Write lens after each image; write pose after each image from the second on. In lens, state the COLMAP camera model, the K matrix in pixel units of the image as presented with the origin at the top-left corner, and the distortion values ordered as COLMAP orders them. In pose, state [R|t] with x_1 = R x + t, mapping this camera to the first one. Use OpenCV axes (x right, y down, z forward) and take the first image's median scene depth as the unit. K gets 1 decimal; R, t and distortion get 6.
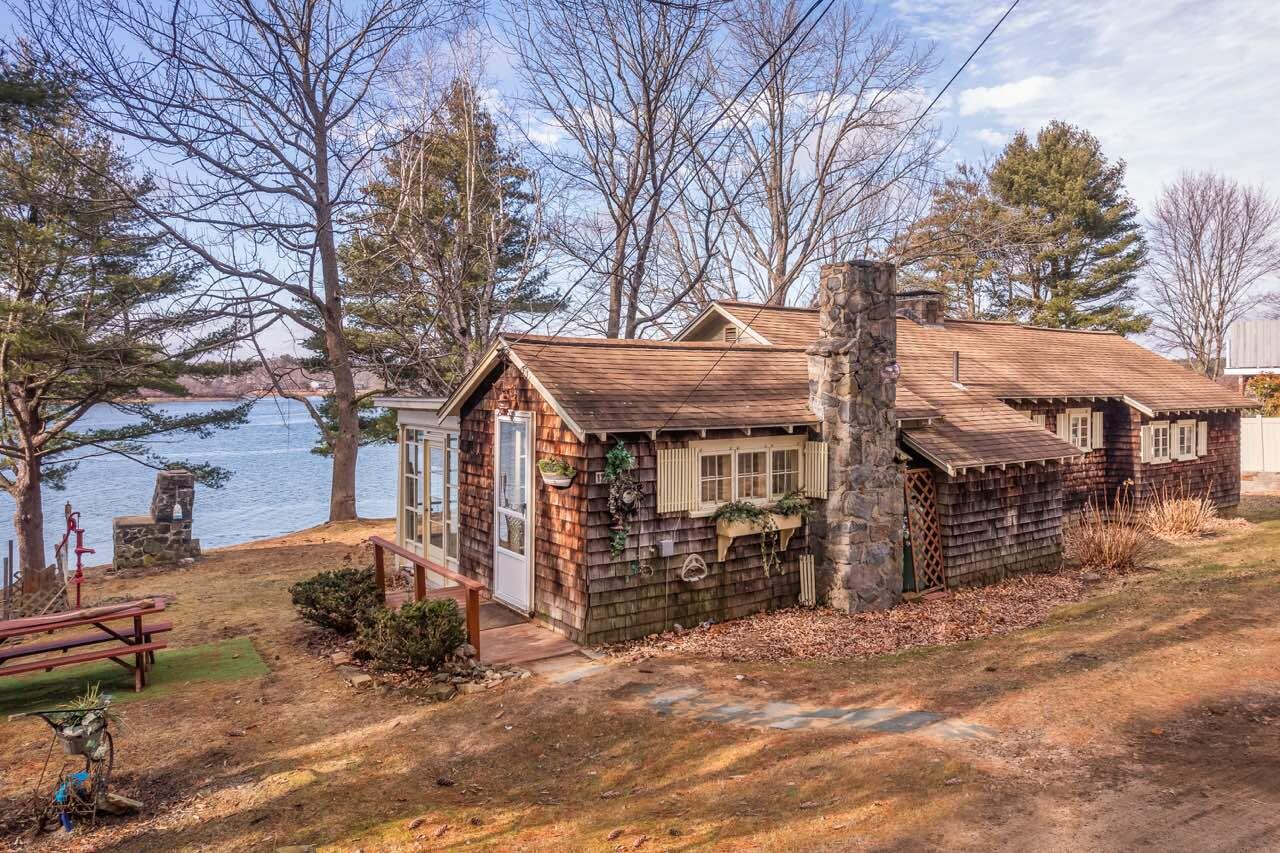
lens RADIAL K [[905.3, 0, 689.8], [0, 905.3, 366.8], [0, 0, 1]] dist [-0.094499, 0.091873]
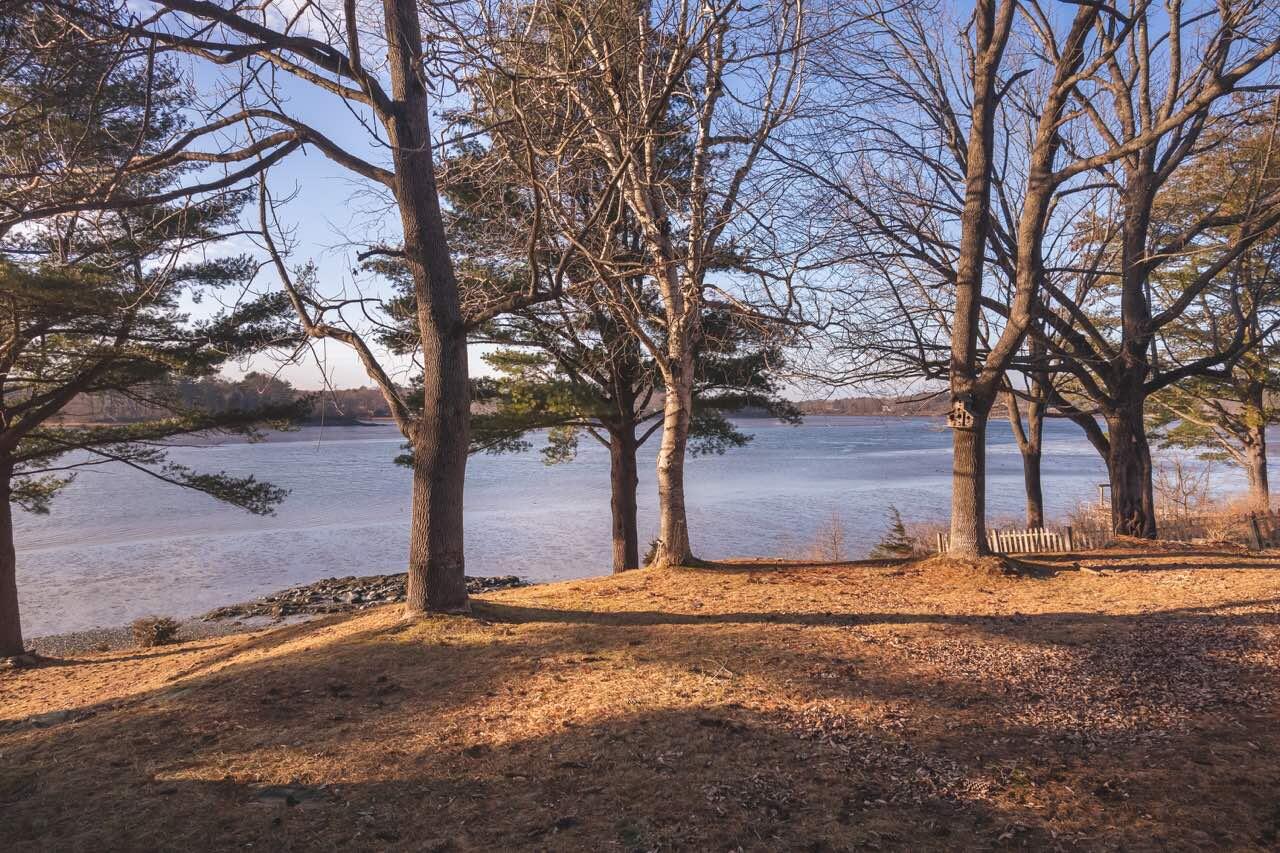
lens RADIAL K [[831.5, 0, 634.0], [0, 831.5, 424.3], [0, 0, 1]] dist [-0.053237, 0.051957]
pose [[0.989458, 0.003334, -0.144784, -0.172948], [0.001315, 0.999487, 0.032002, 0.052215], [0.144817, -0.031855, 0.988946, 0.454518]]
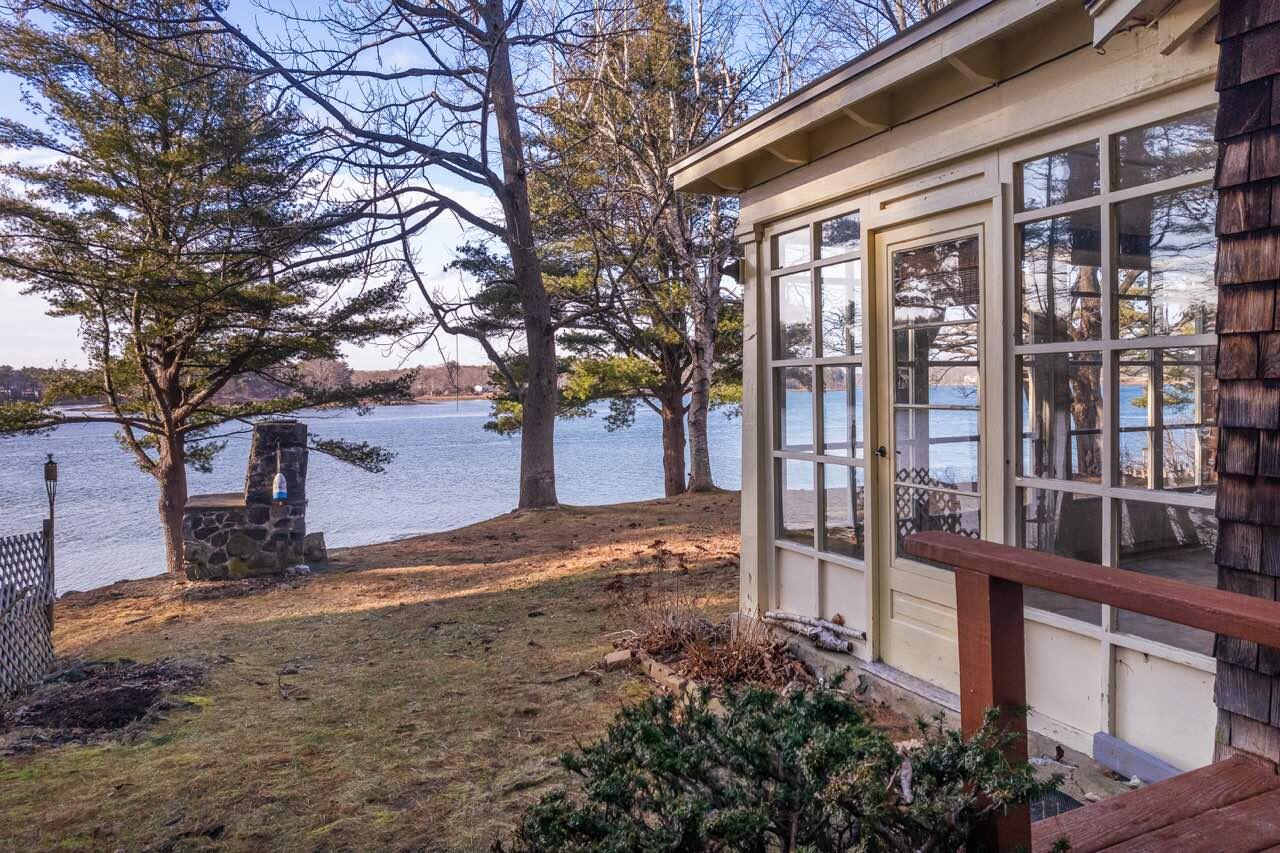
lens RADIAL K [[872.8, 0, 661.2], [0, 872.8, 418.3], [0, 0, 1]] dist [-0.072101, 0.059754]
pose [[0.981823, -0.007699, -0.189643, -0.126889], [0.017876, 0.998486, 0.052012, 0.053292], [0.188955, -0.054456, 0.980475, 0.279277]]
